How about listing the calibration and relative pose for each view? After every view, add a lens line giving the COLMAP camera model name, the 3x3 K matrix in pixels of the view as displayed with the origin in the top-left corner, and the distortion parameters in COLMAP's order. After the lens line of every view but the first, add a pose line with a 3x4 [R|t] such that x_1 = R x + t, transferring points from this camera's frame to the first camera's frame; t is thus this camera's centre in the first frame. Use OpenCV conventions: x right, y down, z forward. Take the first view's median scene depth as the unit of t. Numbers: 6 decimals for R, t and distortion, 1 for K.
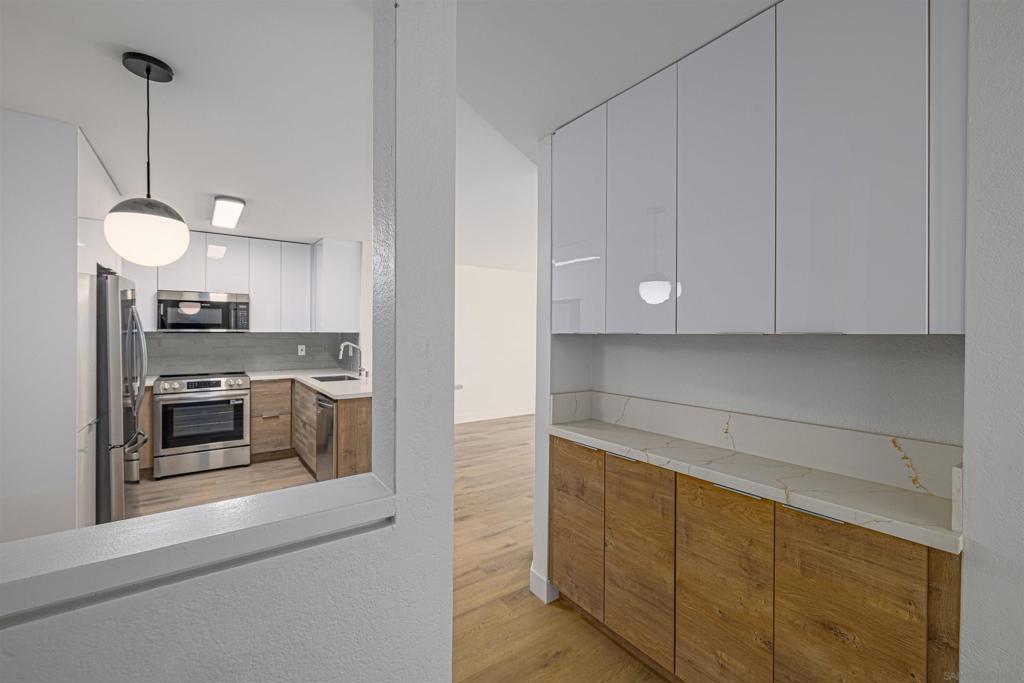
lens RADIAL K [[435.5, 0, 512.9], [0, 435.5, 339.1], [0, 0, 1]] dist [0.006107, 0.000121]
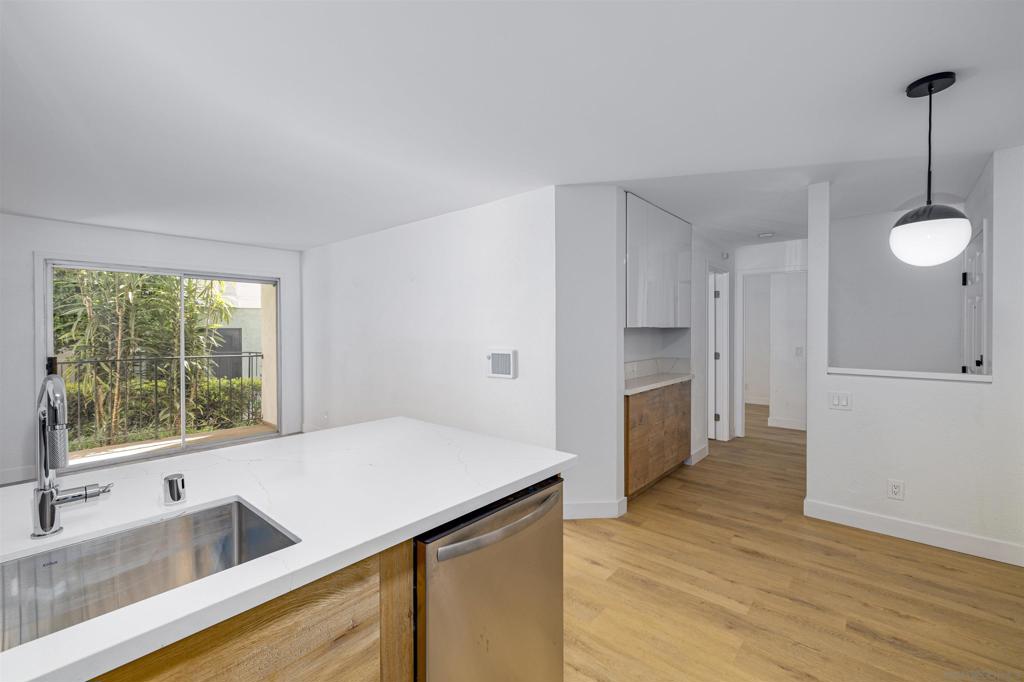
lens RADIAL K [[435.5, 0, 502.7], [0, 435.5, 339.8], [0, 0, 1]] dist [0.006107, 0.000121]
pose [[-0.227101, -0.027127, 0.973493, -0.617128], [0.013276, 0.999433, 0.030947, -0.011852], [-0.973781, 0.019952, -0.226612, 0.856294]]
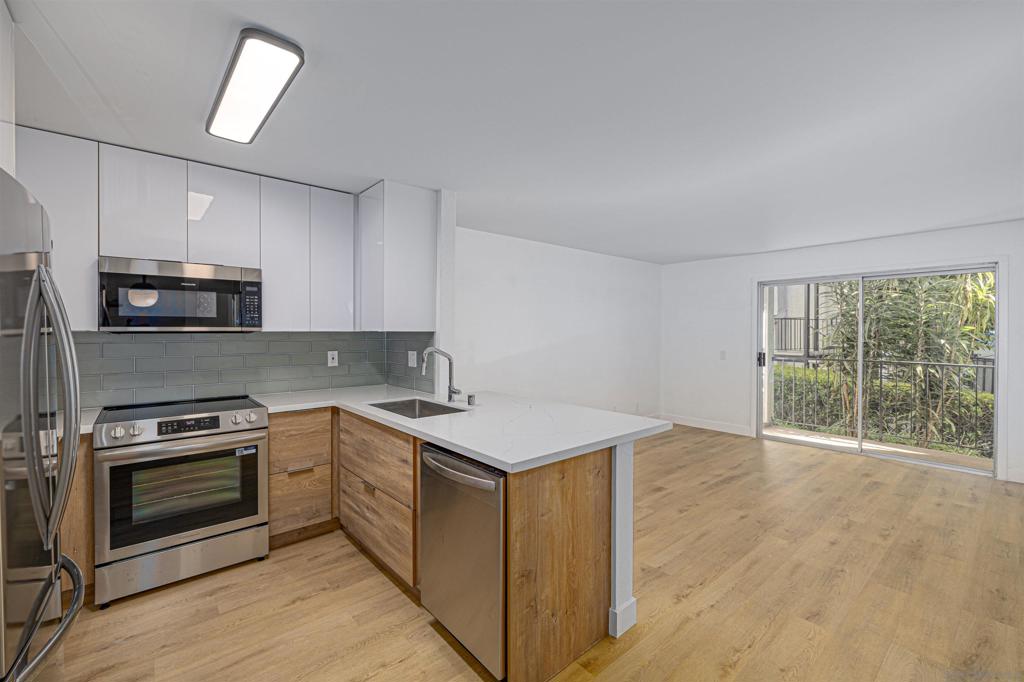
lens RADIAL K [[435.5, 0, 512.9], [0, 435.5, 340.8], [0, 0, 1]] dist [0.006107, 0.000121]
pose [[0.996172, -0.005814, 0.087225, -0.323831], [0.005131, 0.999954, 0.008063, -0.006508], [-0.087268, -0.007585, 0.996156, 0.384235]]
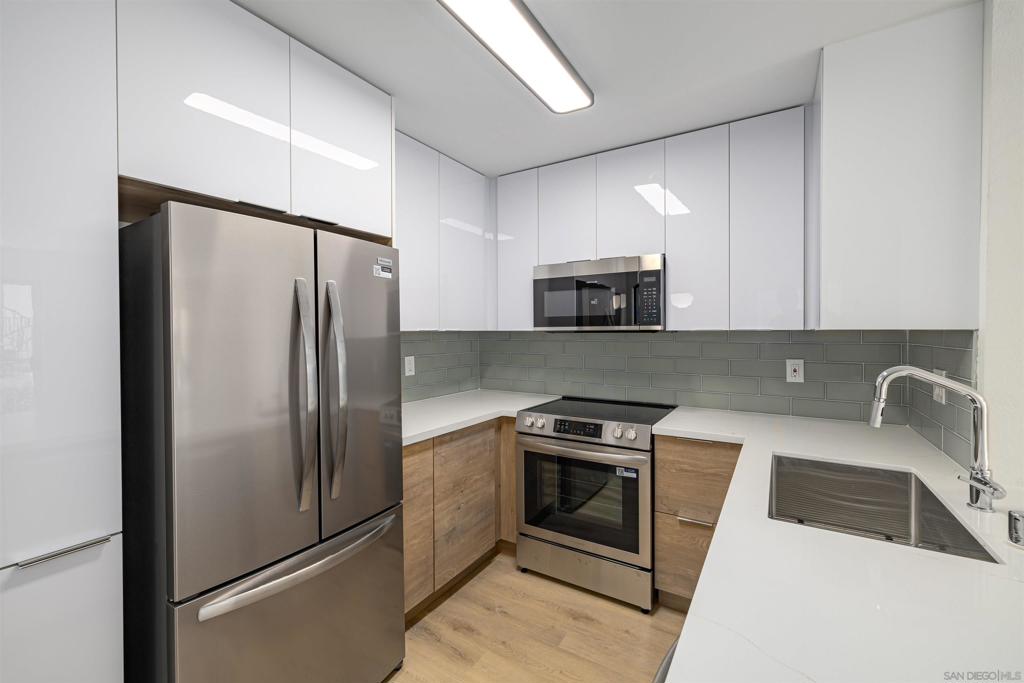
lens RADIAL K [[435.5, 0, 504.0], [0, 435.5, 334.4], [0, 0, 1]] dist [0.006107, 0.000121]
pose [[0.375686, 0.002639, -0.926743, -0.227402], [-0.004239, 0.999990, 0.001129, -0.012063], [0.926737, 0.003504, 0.375694, 0.677902]]
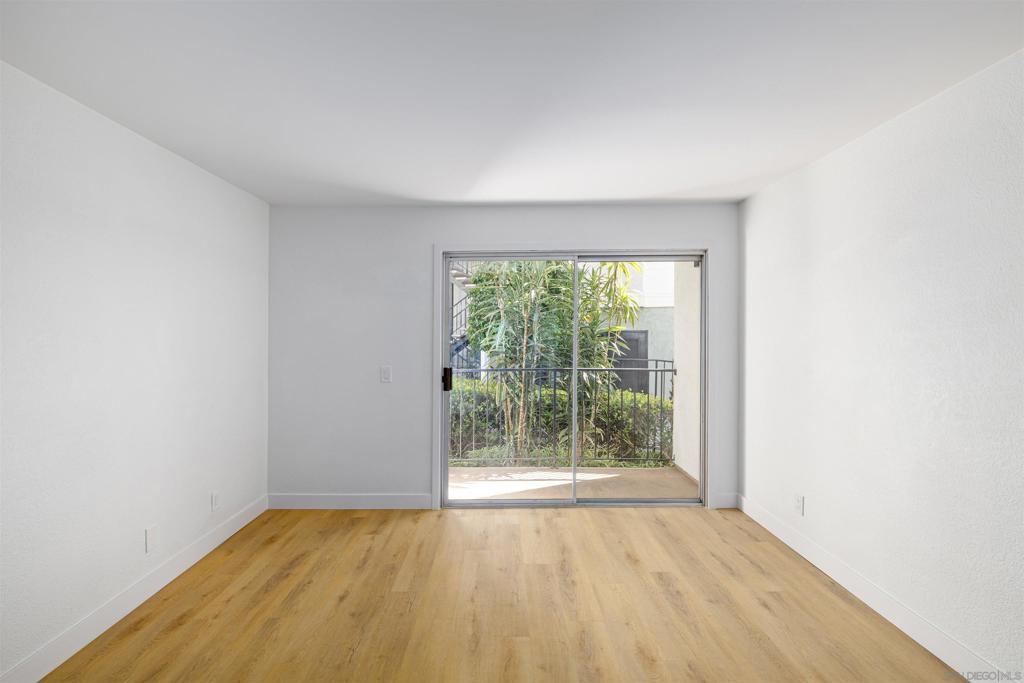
lens RADIAL K [[435.5, 0, 505.1], [0, 435.5, 337.7], [0, 0, 1]] dist [0.006107, 0.000121]
pose [[0.584475, -0.017784, 0.811217, -0.068693], [0.020391, 0.999766, 0.007226, -0.016359], [-0.811156, 0.012318, 0.584701, 1.037045]]
